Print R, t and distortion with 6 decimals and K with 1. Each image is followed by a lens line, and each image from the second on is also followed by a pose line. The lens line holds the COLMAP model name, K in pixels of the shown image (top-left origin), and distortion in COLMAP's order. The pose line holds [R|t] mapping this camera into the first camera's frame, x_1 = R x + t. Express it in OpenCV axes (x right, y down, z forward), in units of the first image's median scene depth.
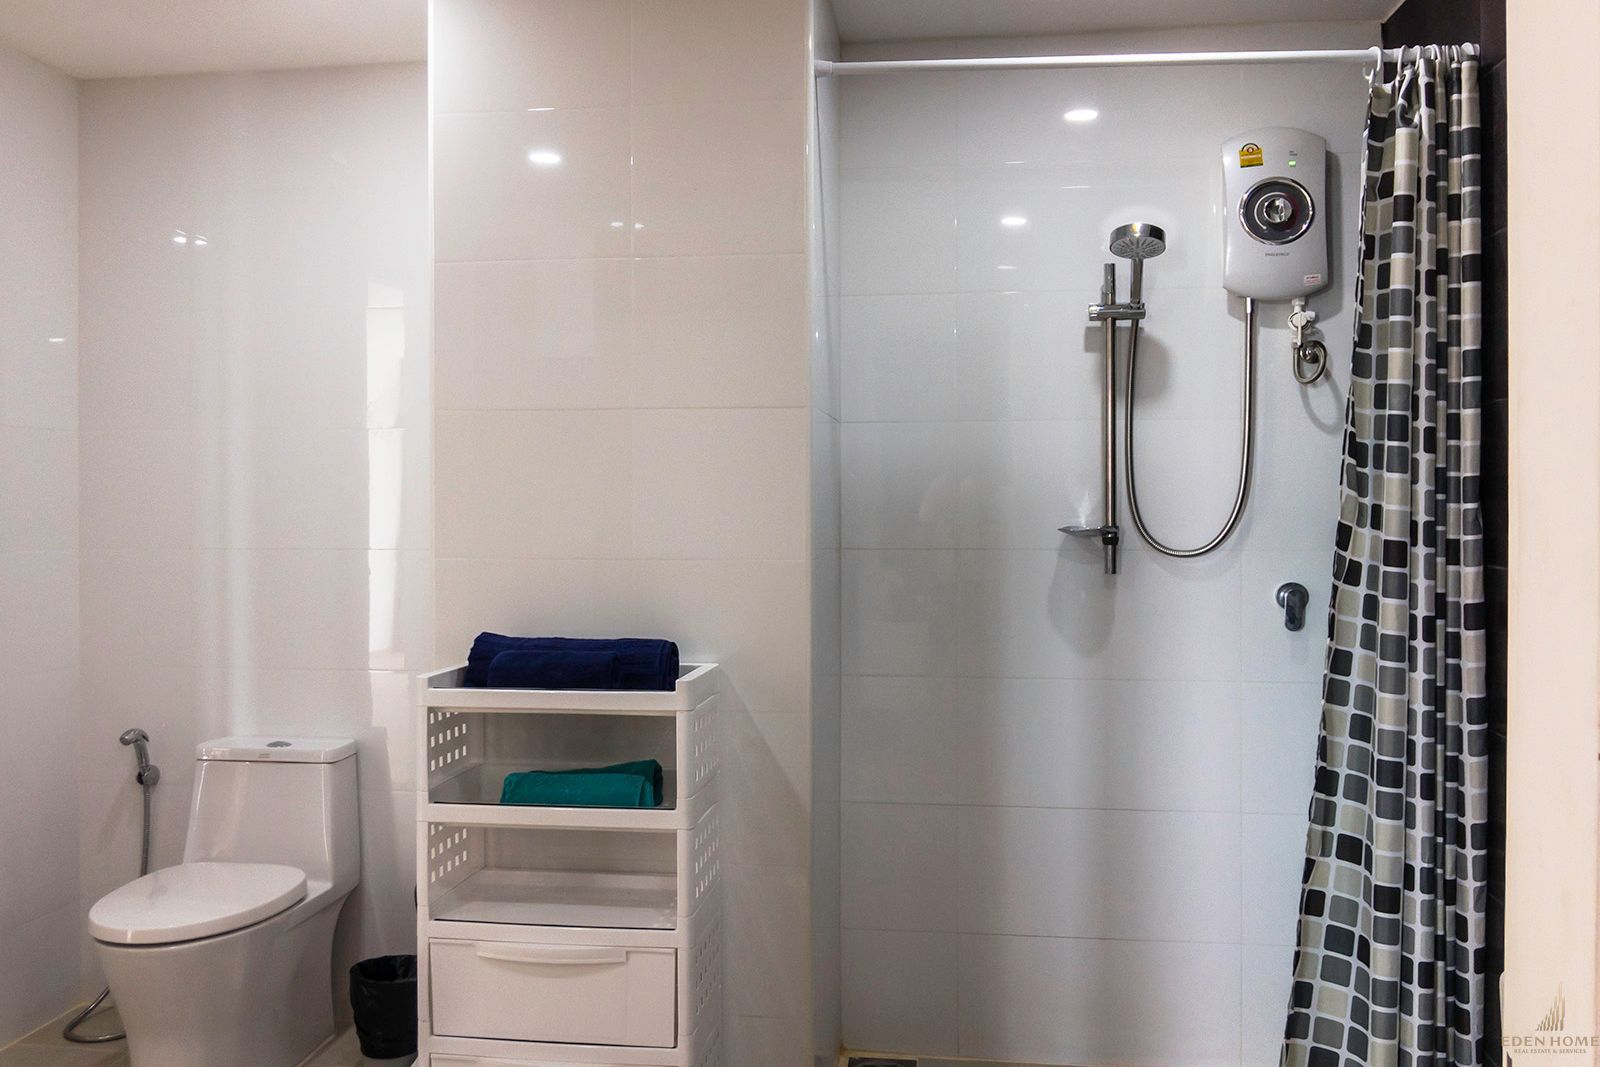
lens RADIAL K [[1425.2, 0, 801.3], [0, 1425.2, 517.0], [0, 0, 1]] dist [-0.009296, -0.001848]
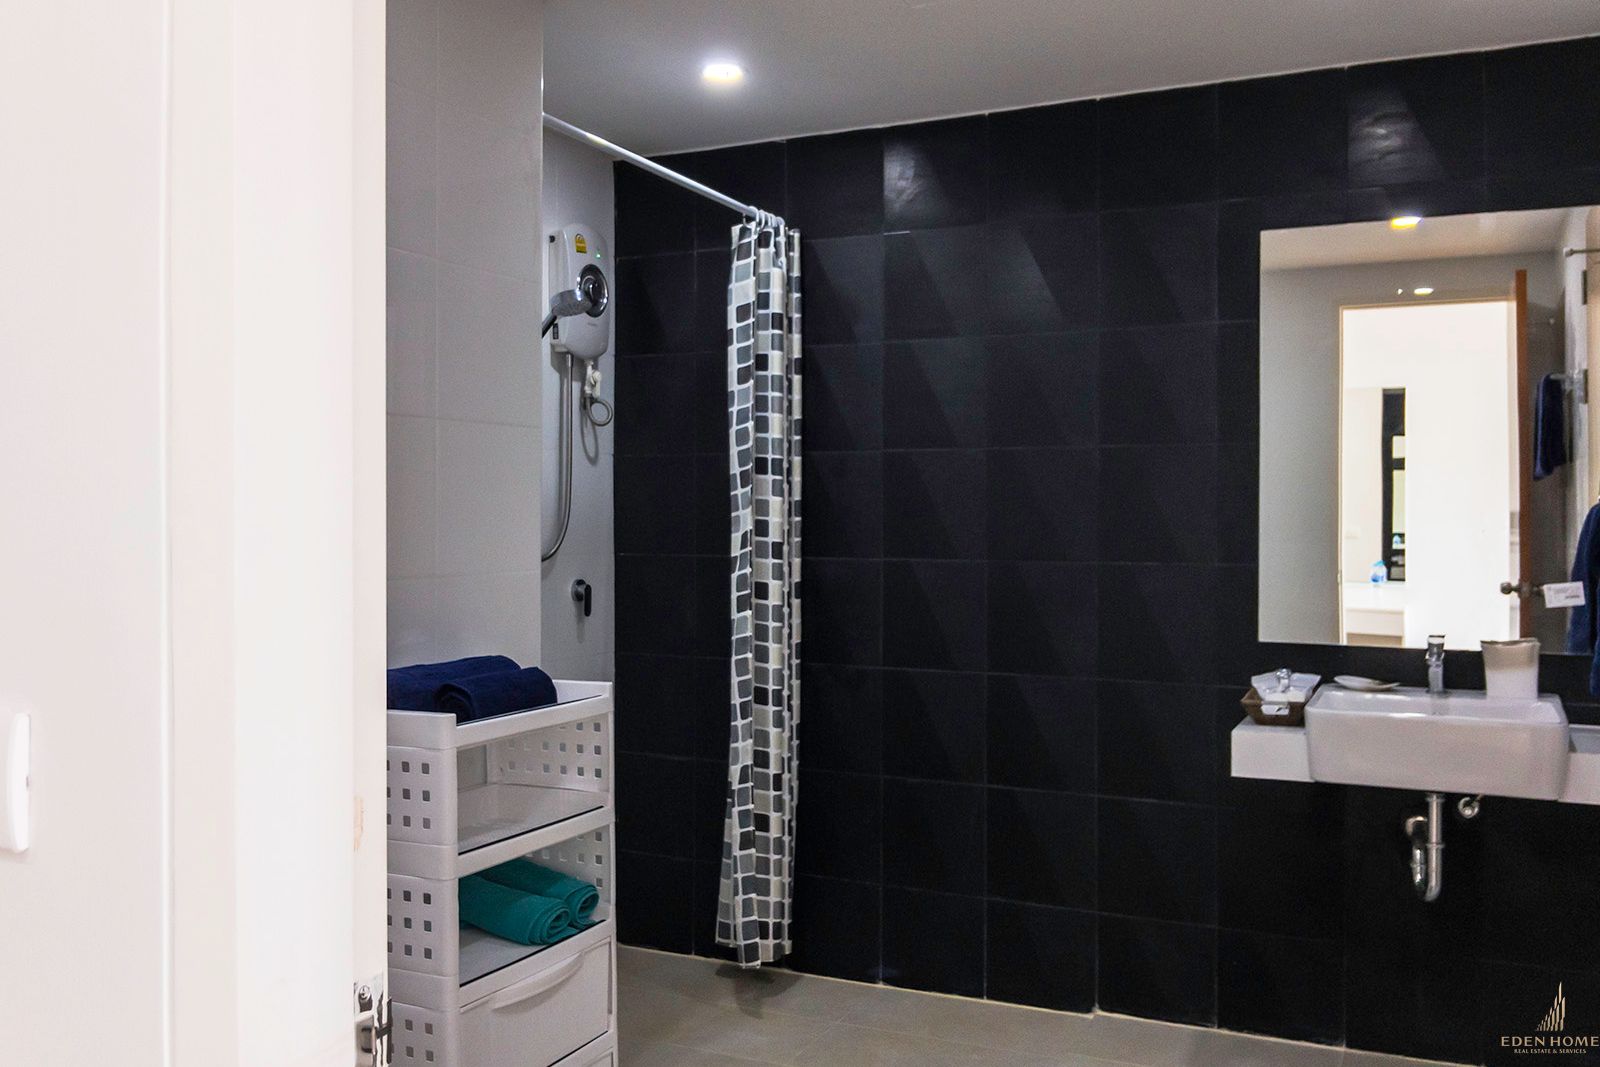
lens RADIAL K [[1425.2, 0, 801.3], [0, 1425.2, 517.0], [0, 0, 1]] dist [-0.009296, -0.001848]
pose [[0.319205, -0.001391, 0.947685, -0.827077], [0.015248, 0.999877, -0.003668, -0.002553], [-0.947563, 0.015621, 0.319187, 0.411229]]
